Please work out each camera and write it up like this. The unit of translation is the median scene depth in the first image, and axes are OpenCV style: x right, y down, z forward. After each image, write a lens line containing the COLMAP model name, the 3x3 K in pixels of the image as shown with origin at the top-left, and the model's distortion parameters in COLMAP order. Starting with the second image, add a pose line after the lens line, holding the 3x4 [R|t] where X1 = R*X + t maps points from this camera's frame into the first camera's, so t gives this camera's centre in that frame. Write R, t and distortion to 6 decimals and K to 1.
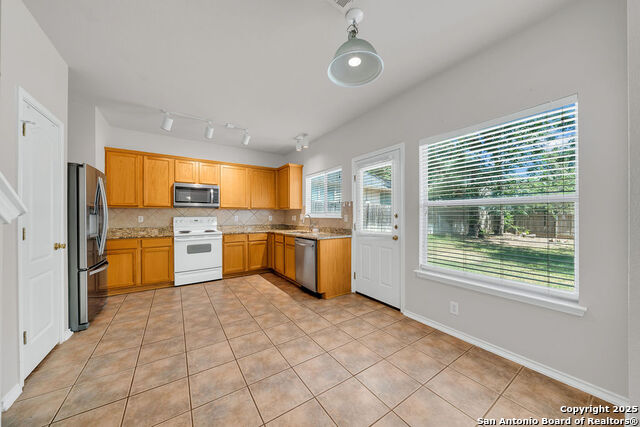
lens RADIAL K [[218.2, 0, 318.8], [0, 218.2, 215.1], [0, 0, 1]] dist [-0.000531, -0.000003]
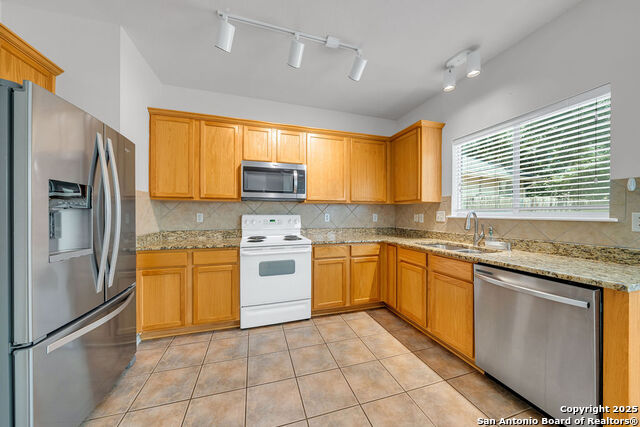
lens RADIAL K [[218.2, 0, 318.8], [0, 218.2, 215.1], [0, 0, 1]] dist [-0.000531, -0.000003]
pose [[0.956487, 0.007175, -0.291688, -0.250044], [-0.005434, 0.999962, 0.006778, 0.003137], [0.291725, -0.004898, 0.956490, 0.435346]]
